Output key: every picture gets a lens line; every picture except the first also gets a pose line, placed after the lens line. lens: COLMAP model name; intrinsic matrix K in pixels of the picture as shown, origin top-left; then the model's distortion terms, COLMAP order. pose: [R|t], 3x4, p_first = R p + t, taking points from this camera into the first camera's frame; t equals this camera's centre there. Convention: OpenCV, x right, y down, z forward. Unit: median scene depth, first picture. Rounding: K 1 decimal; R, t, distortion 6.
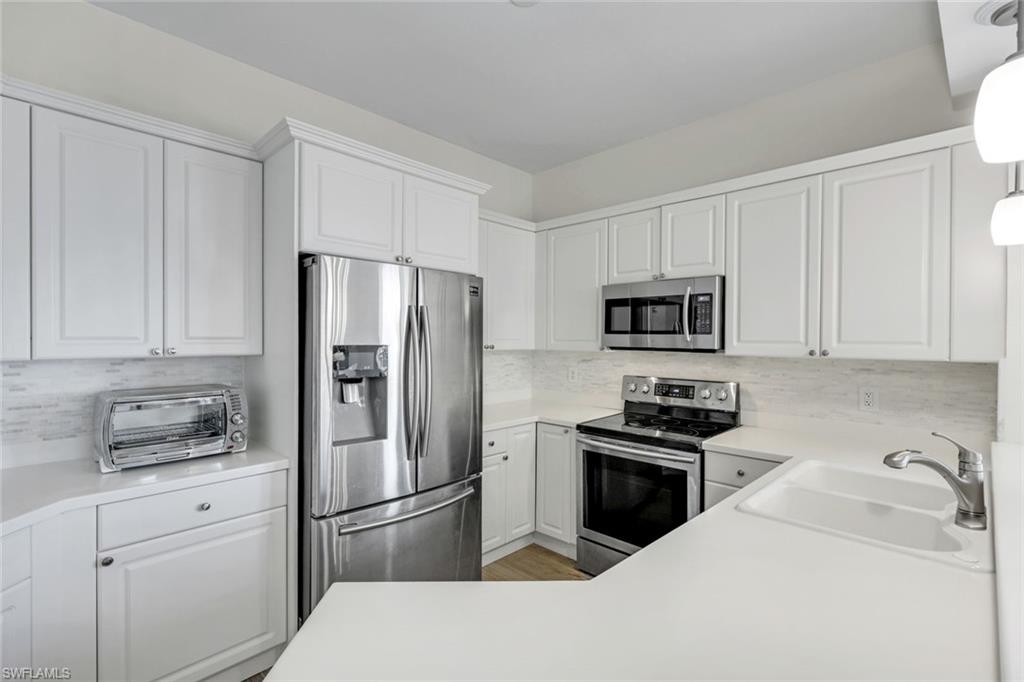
lens RADIAL K [[467.5, 0, 517.1], [0, 467.5, 339.9], [0, 0, 1]] dist [0.000168, 0.000179]
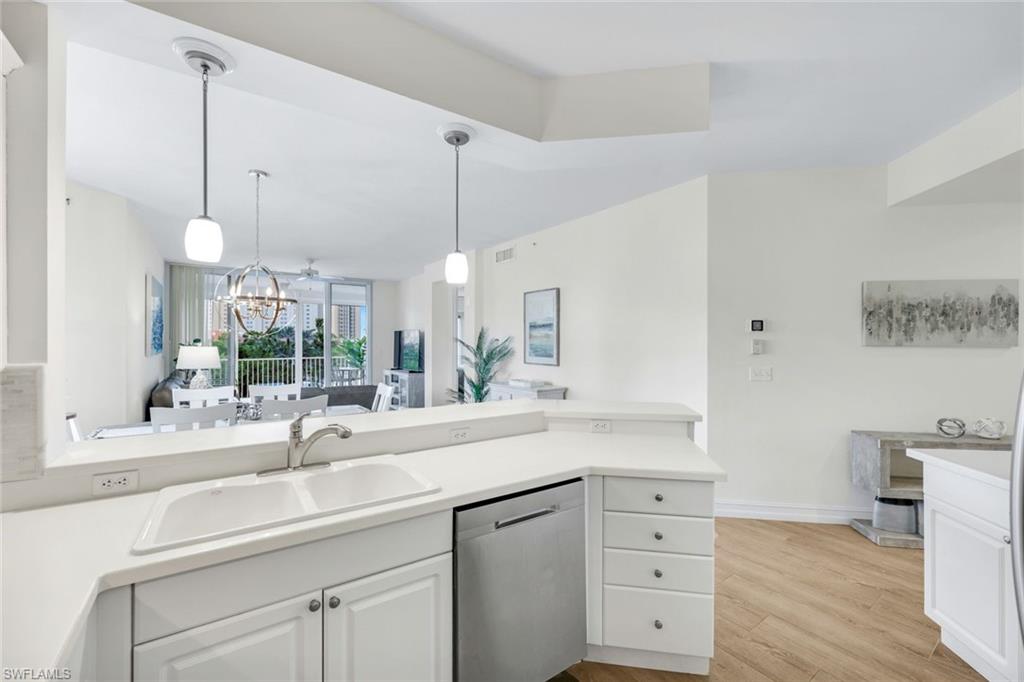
lens RADIAL K [[417.3, 0, 514.9], [0, 417.3, 343.3], [0, 0, 1]] dist [-0.001447, 0.000938]
pose [[-0.984794, -0.006871, 0.173593, 0.064821], [-0.005567, 0.999953, 0.007996, -0.006660], [-0.173639, 0.006908, -0.984785, 1.111133]]
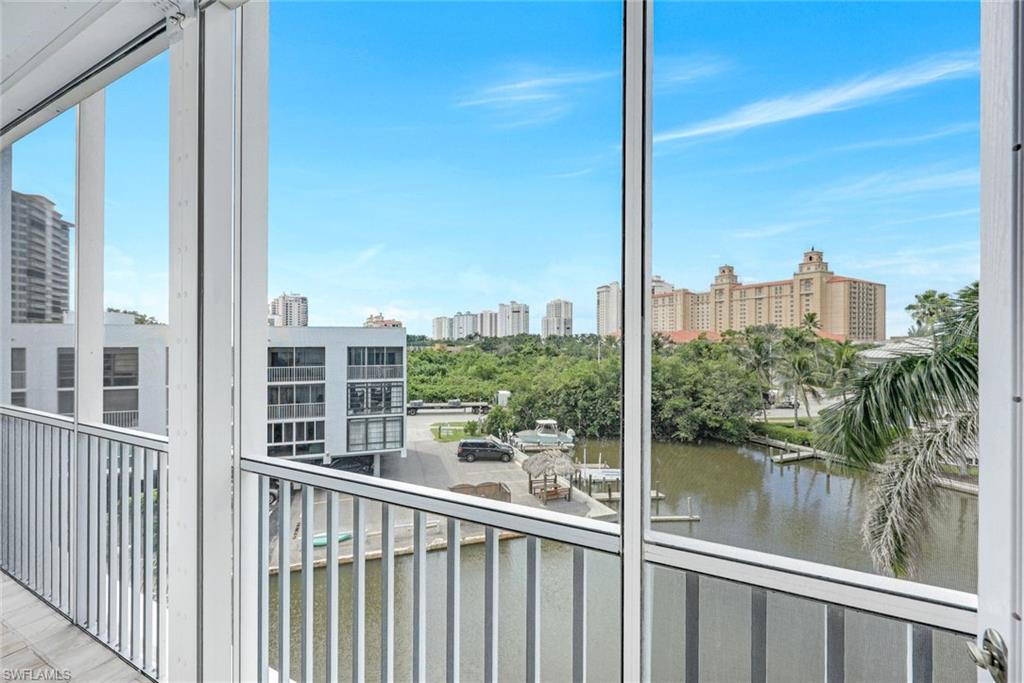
lens RADIAL K [[417.3, 0, 517.2], [0, 417.3, 341.5], [0, 0, 1]] dist [-0.001447, 0.000938]
pose [[-0.307730, -0.008701, 0.951434, 1.865765], [-0.001789, 0.999962, 0.008566, 0.039834], [-0.951472, 0.000934, -0.307734, -4.104183]]
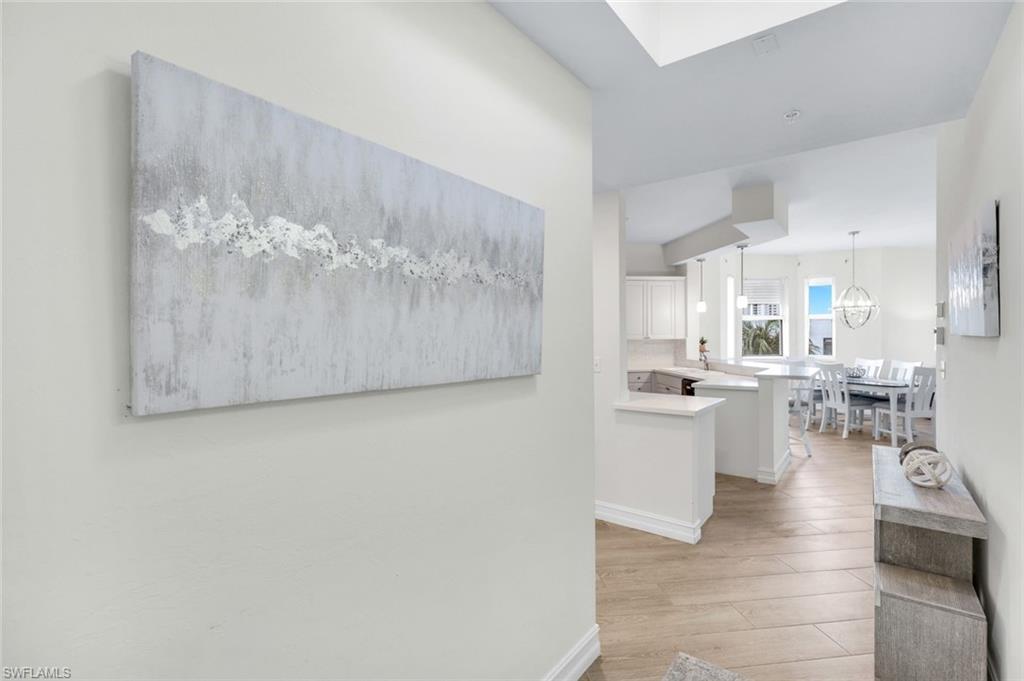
lens RADIAL K [[467.5, 0, 514.2], [0, 467.5, 339.7], [0, 0, 1]] dist [0.000168, 0.000179]
pose [[0.619604, -0.023672, 0.784557, -2.117018], [0.018065, 0.999710, 0.015897, -0.024594], [-0.784706, 0.004324, 0.619853, -0.225102]]
